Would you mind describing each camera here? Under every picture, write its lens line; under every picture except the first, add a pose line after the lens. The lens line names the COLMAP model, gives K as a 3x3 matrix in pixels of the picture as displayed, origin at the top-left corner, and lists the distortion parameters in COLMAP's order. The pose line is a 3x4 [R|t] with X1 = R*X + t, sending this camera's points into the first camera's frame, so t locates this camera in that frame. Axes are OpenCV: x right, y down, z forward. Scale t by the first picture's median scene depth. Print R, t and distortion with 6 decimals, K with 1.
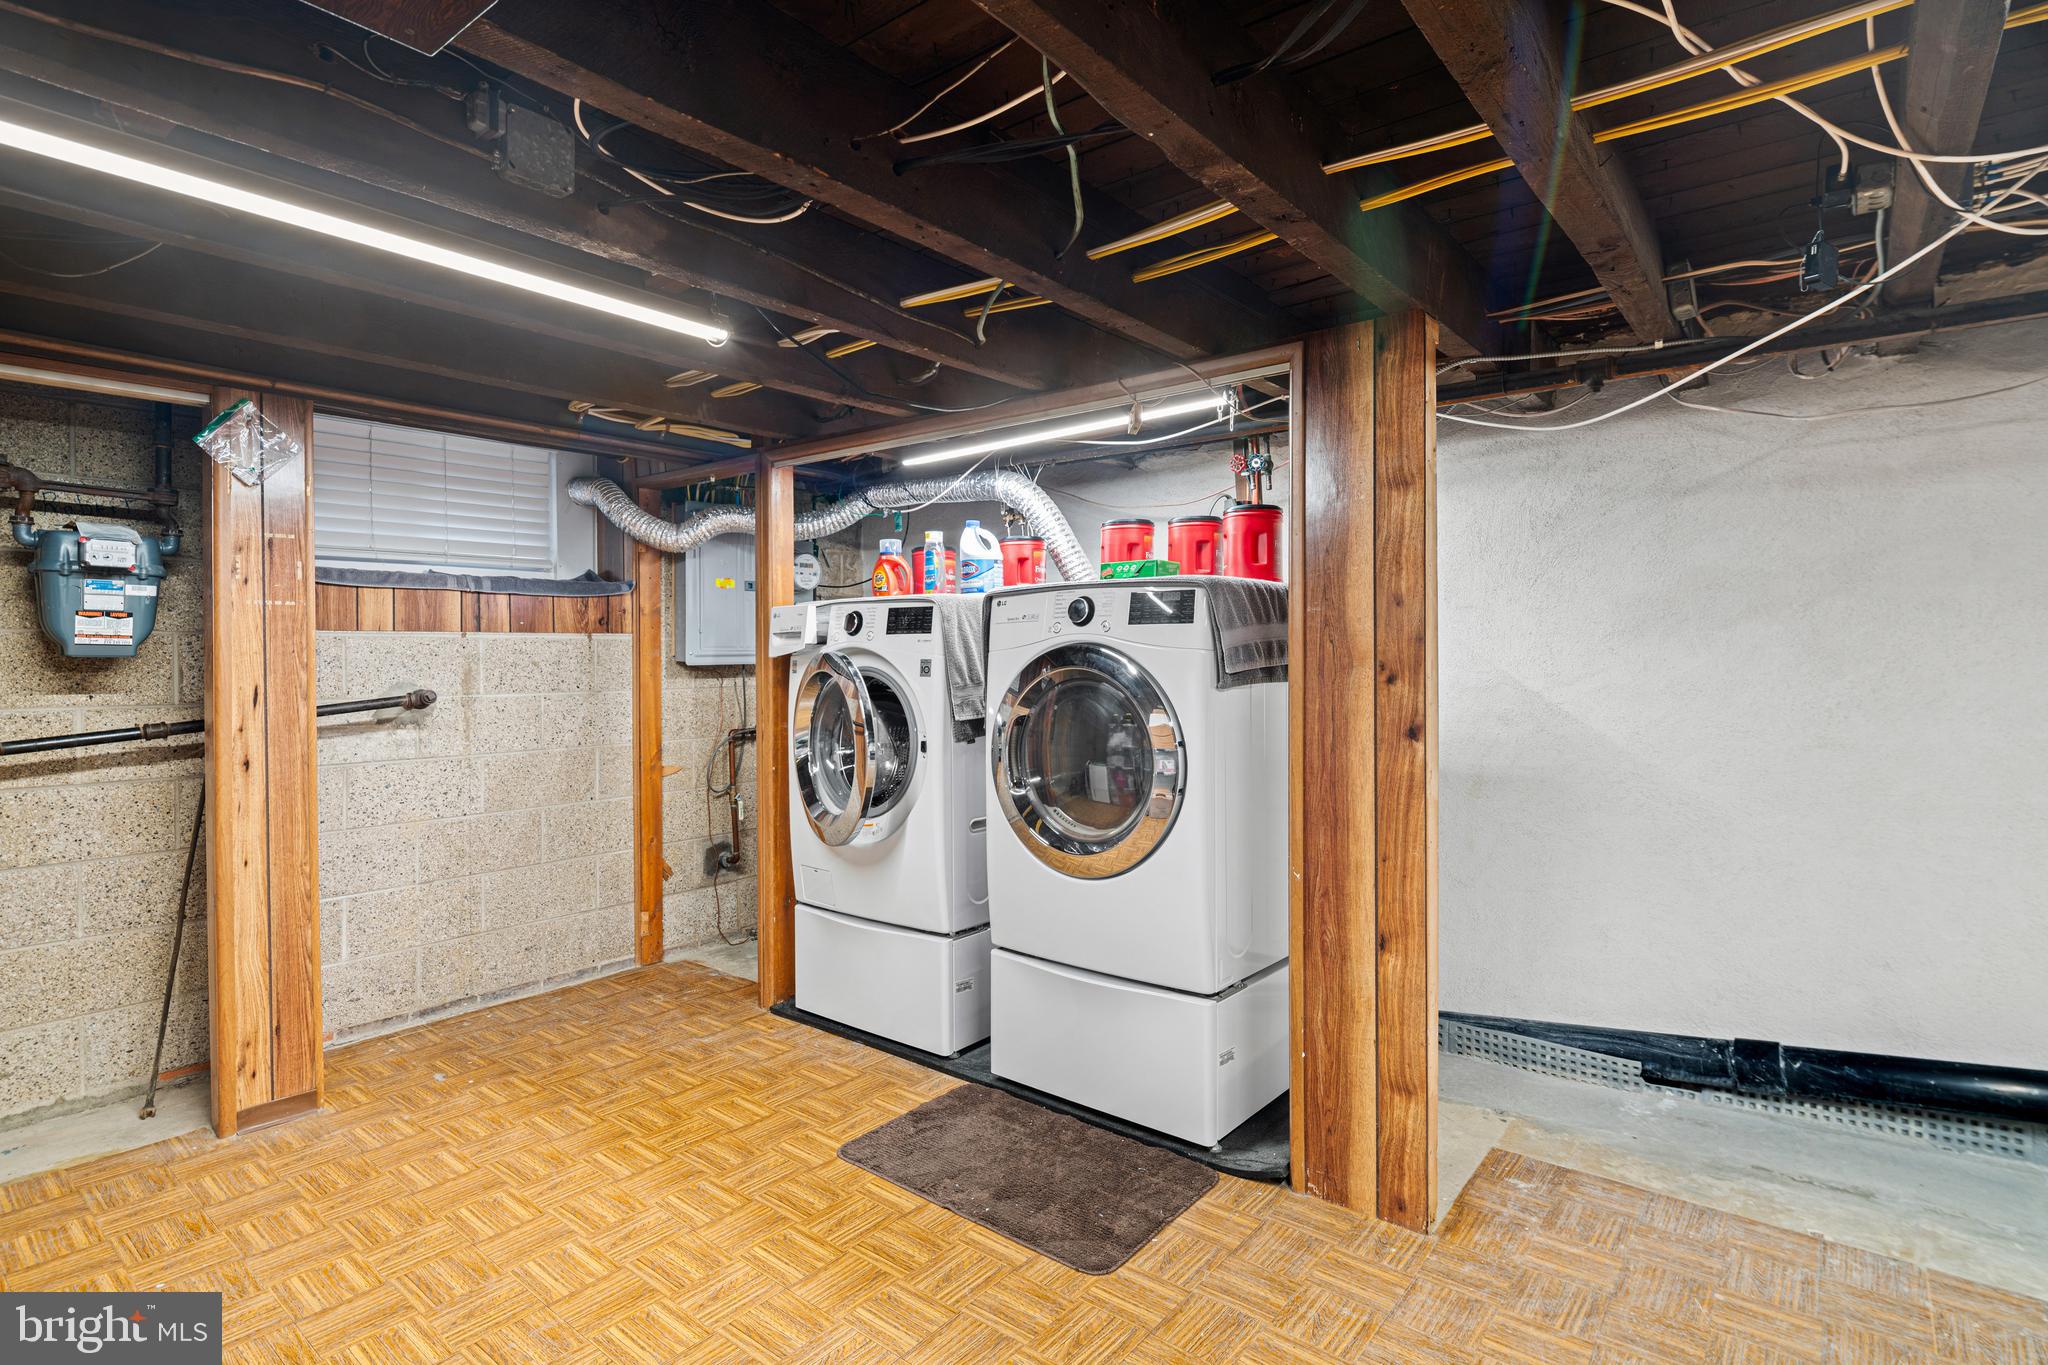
lens RADIAL K [[1002.4, 0, 1031.7], [0, 1002.4, 630.4], [0, 0, 1]] dist [-0.003341, 0.000513]
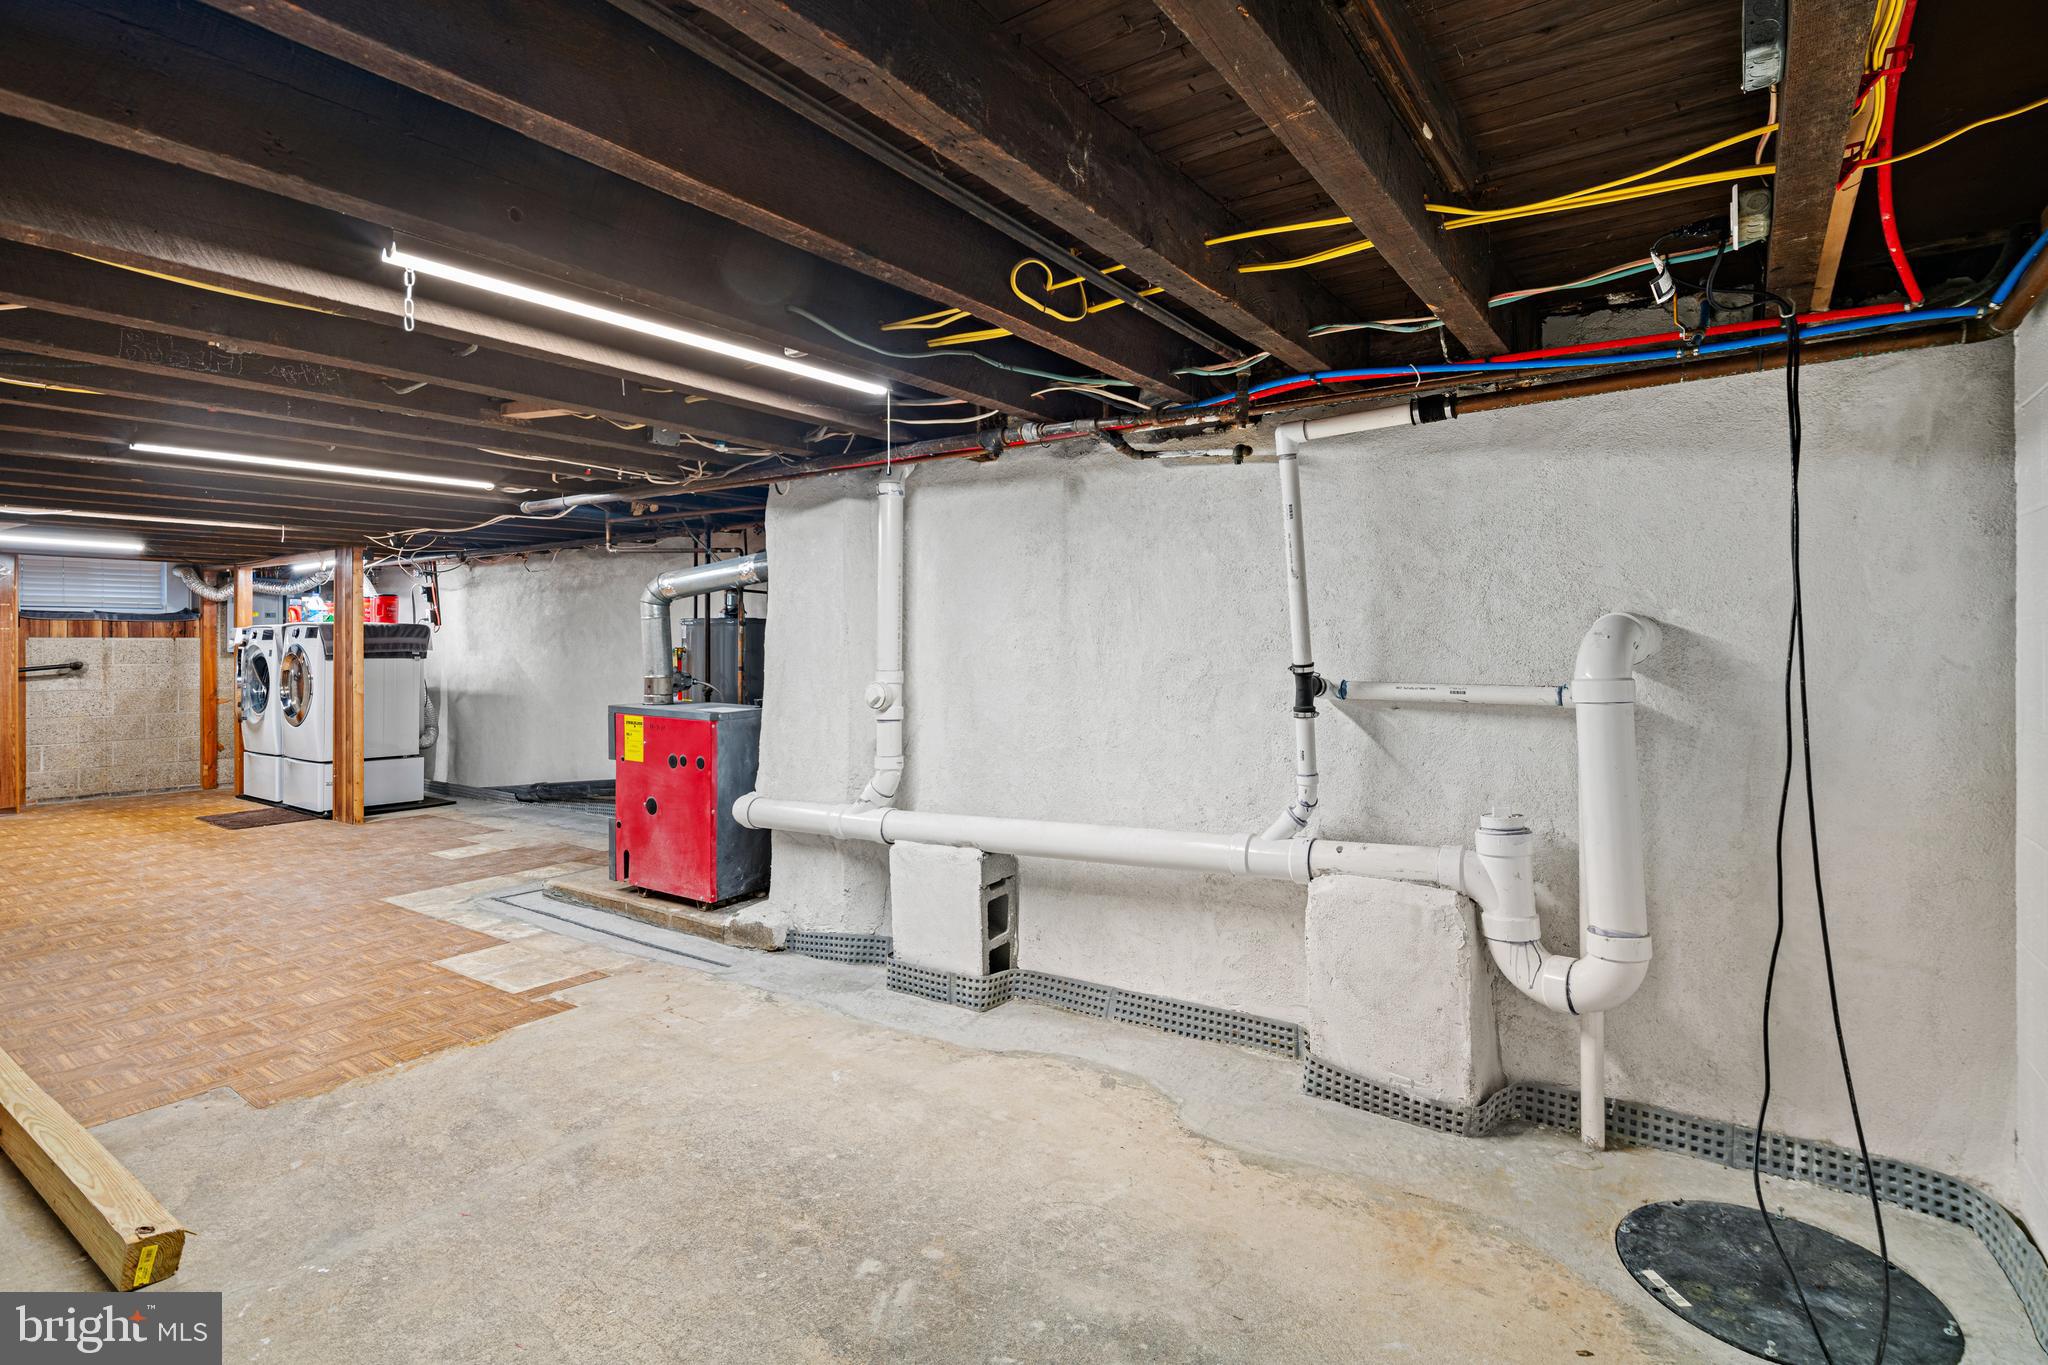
lens RADIAL K [[1002.4, 0, 1031.7], [0, 1002.4, 630.4], [0, 0, 1]] dist [-0.003341, 0.000513]
pose [[0.998363, 0.007030, 0.056764, 1.361406], [-0.007679, 0.999907, 0.011231, -0.053610], [-0.056680, -0.011649, 0.998324, -1.351434]]
